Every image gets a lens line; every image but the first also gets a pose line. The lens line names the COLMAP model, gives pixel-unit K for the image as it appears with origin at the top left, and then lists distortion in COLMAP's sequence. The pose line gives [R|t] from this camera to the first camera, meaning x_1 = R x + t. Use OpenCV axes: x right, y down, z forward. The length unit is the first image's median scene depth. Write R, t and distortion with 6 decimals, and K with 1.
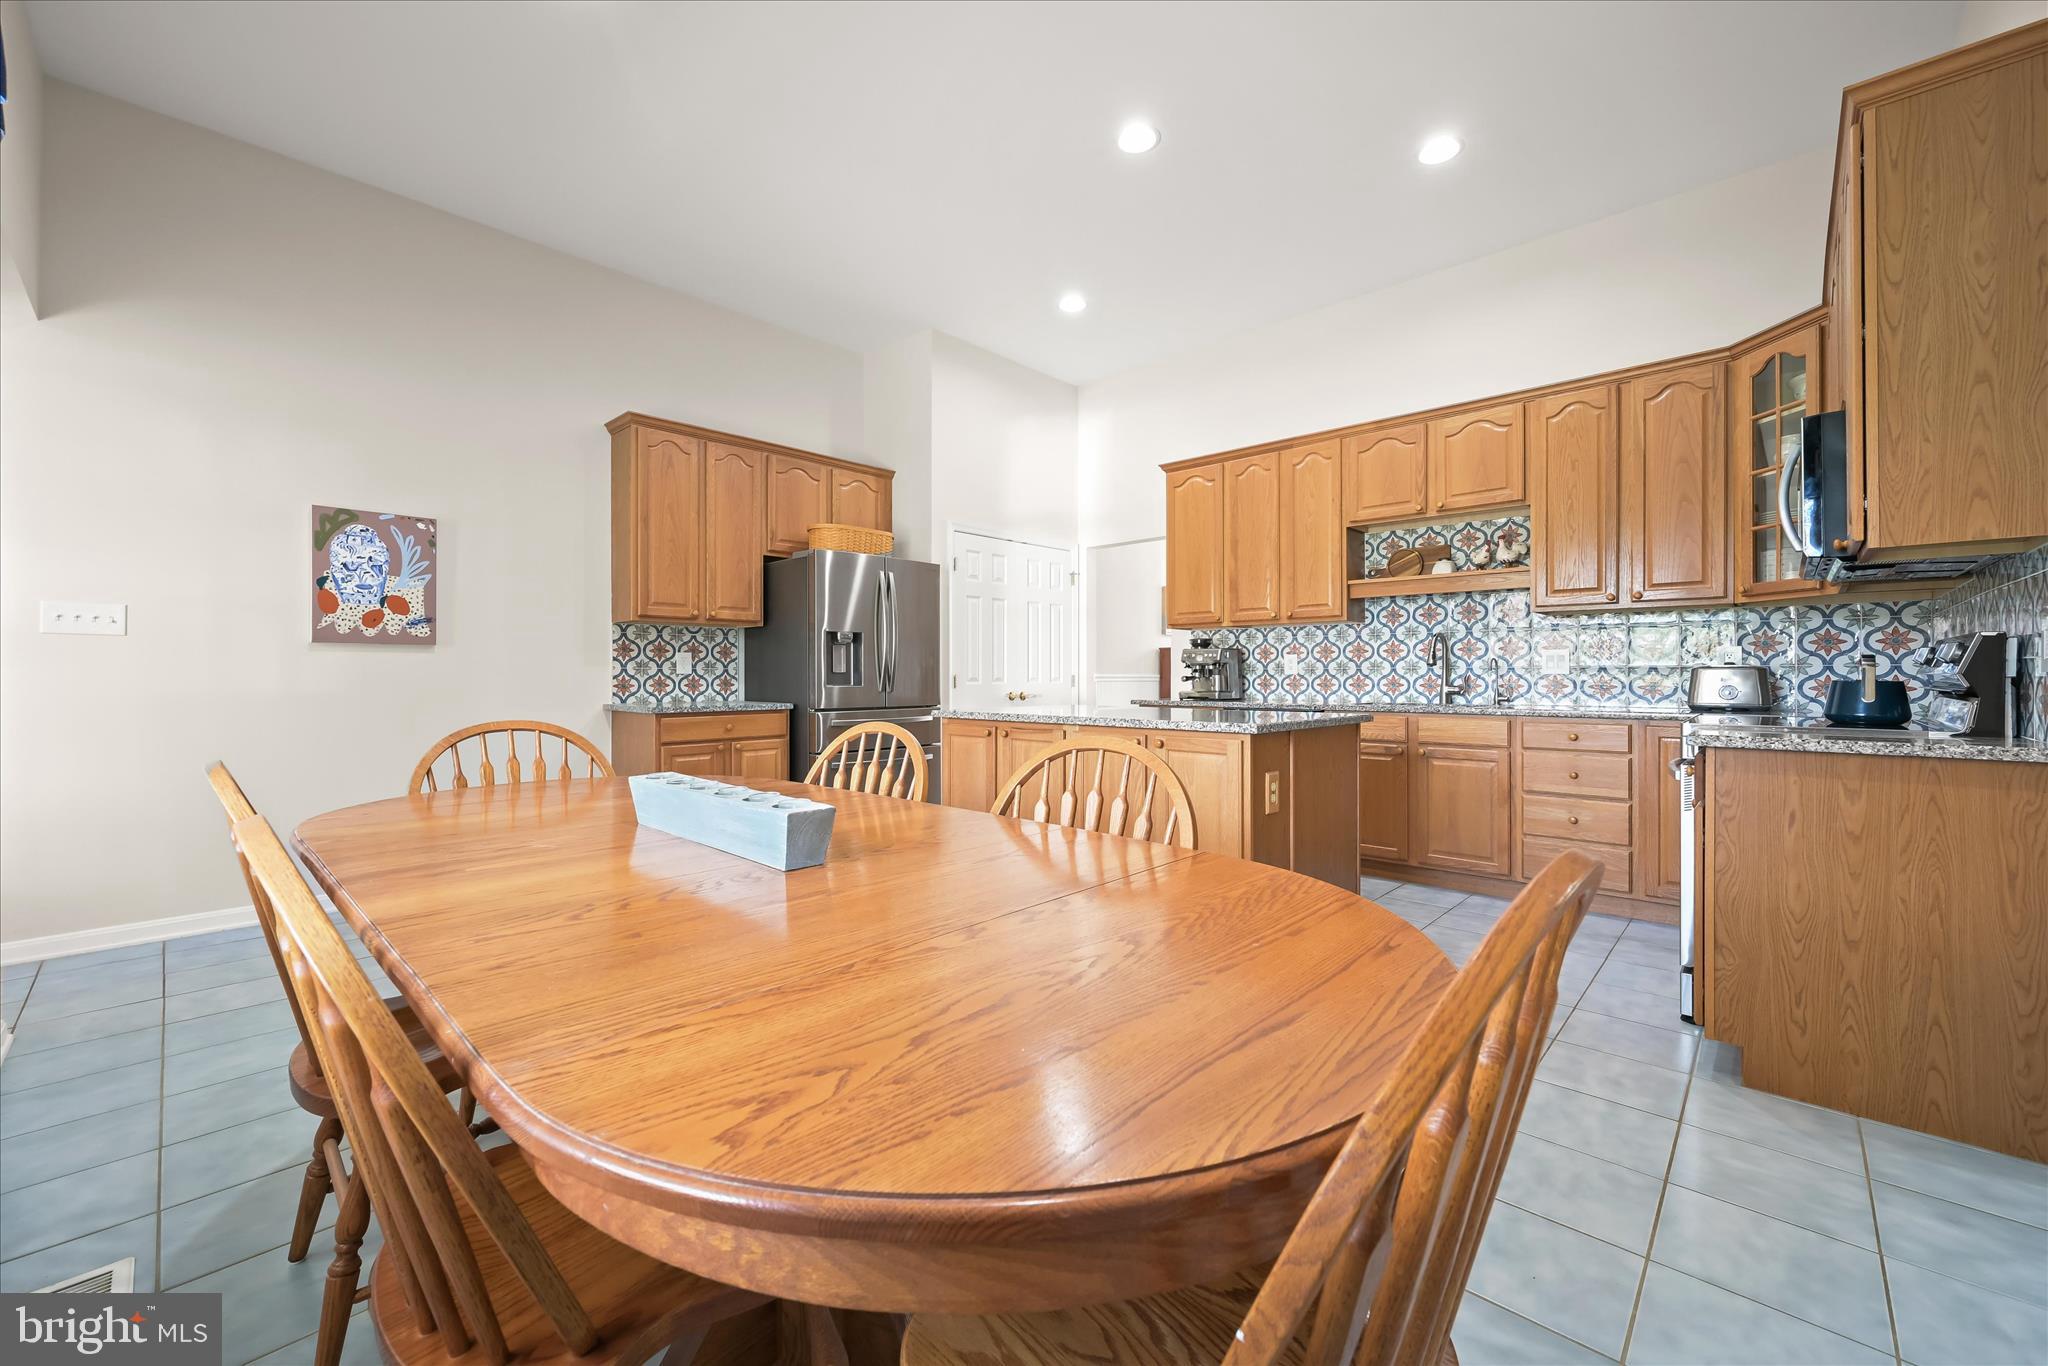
lens RADIAL K [[813.9, 0, 1026.9], [0, 813.9, 679.5], [0, 0, 1]] dist [-0.000031, -0.000279]
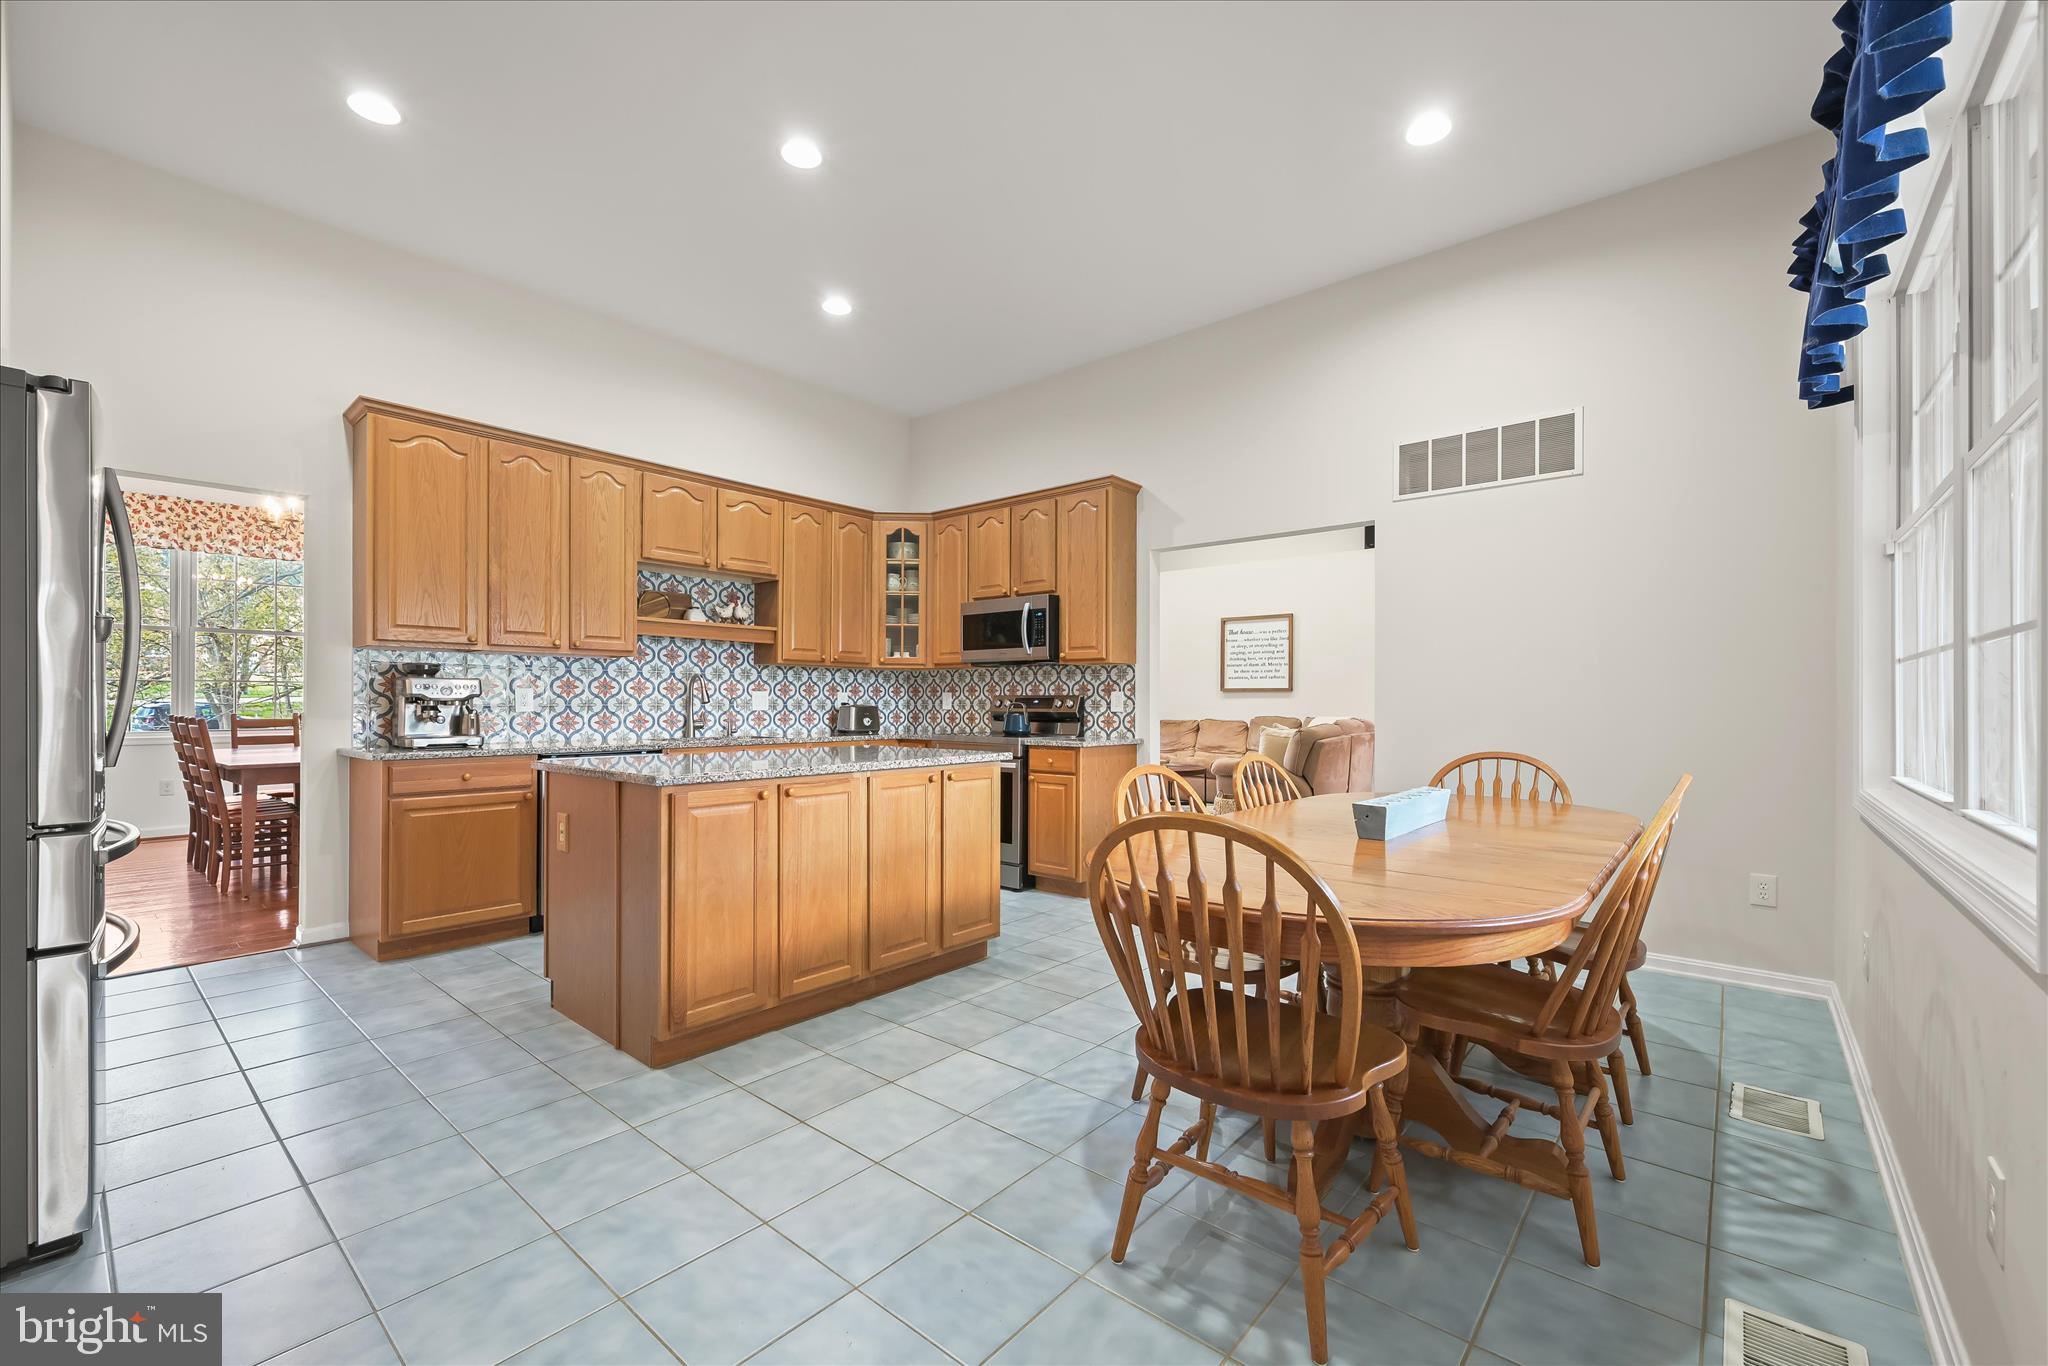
lens RADIAL K [[832.2, 0, 1010.3], [0, 832.2, 697.0], [0, 0, 1]] dist [-0.000853, -0.000720]
pose [[-0.030359, 0.002146, 0.999537, -0.649265], [-0.006729, 0.999975, -0.002351, -0.026615], [-0.999516, -0.006798, -0.030344, 0.611386]]
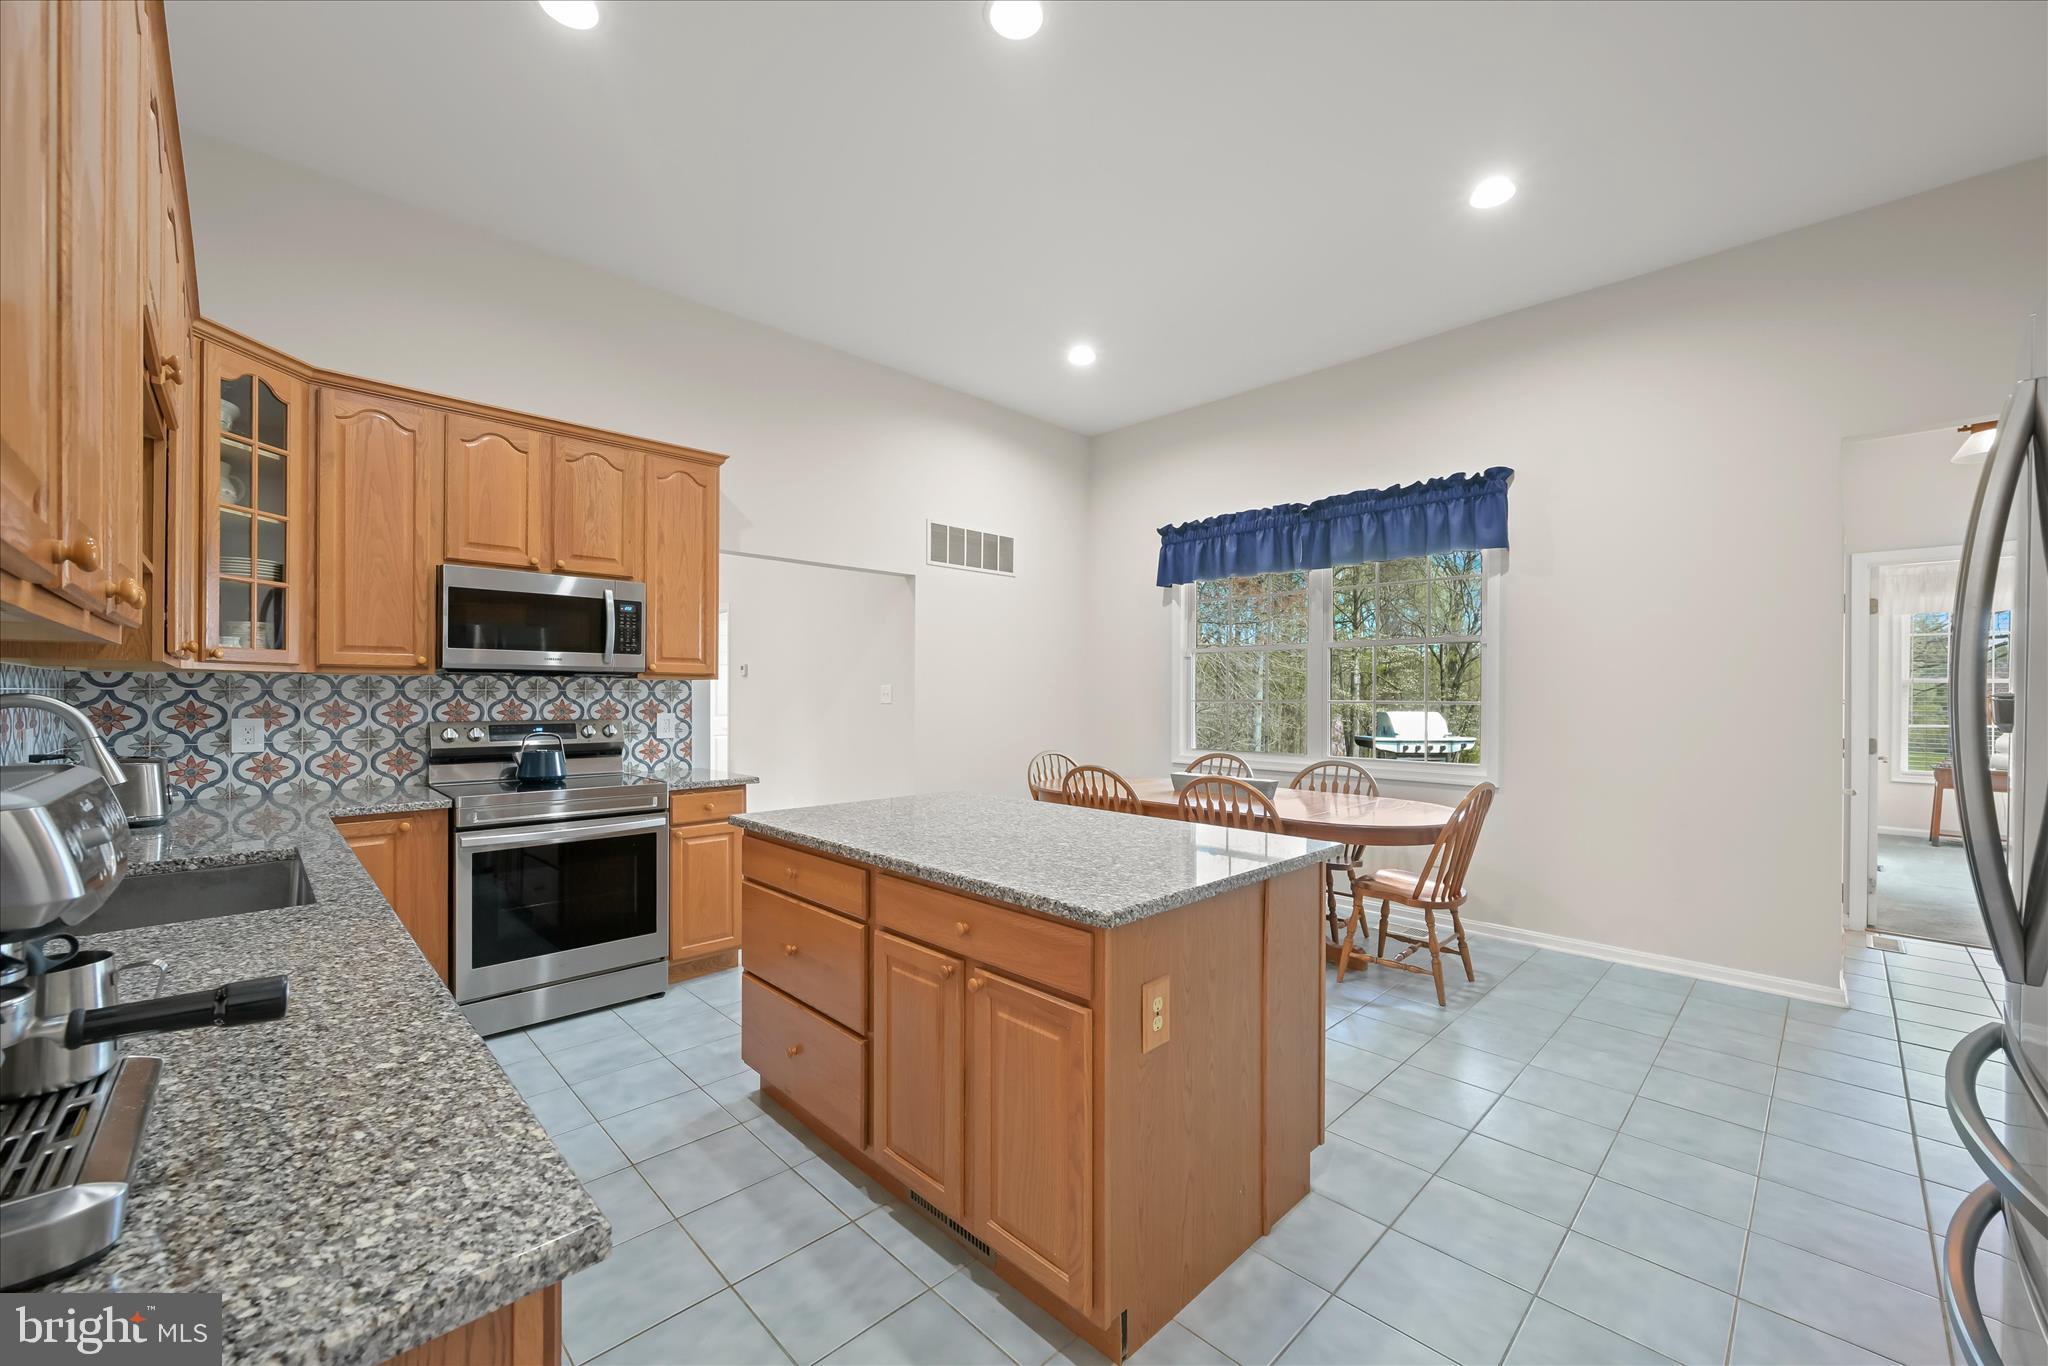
lens RADIAL K [[799.5, 0, 1022.0], [0, 799.5, 695.1], [0, 0, 1]] dist [-0.002669, 0.001056]
pose [[-0.998193, -0.006830, 0.059696, 0.072094], [-0.006974, 0.999973, -0.002211, -0.059870], [-0.059680, -0.002623, -0.998214, 1.317243]]
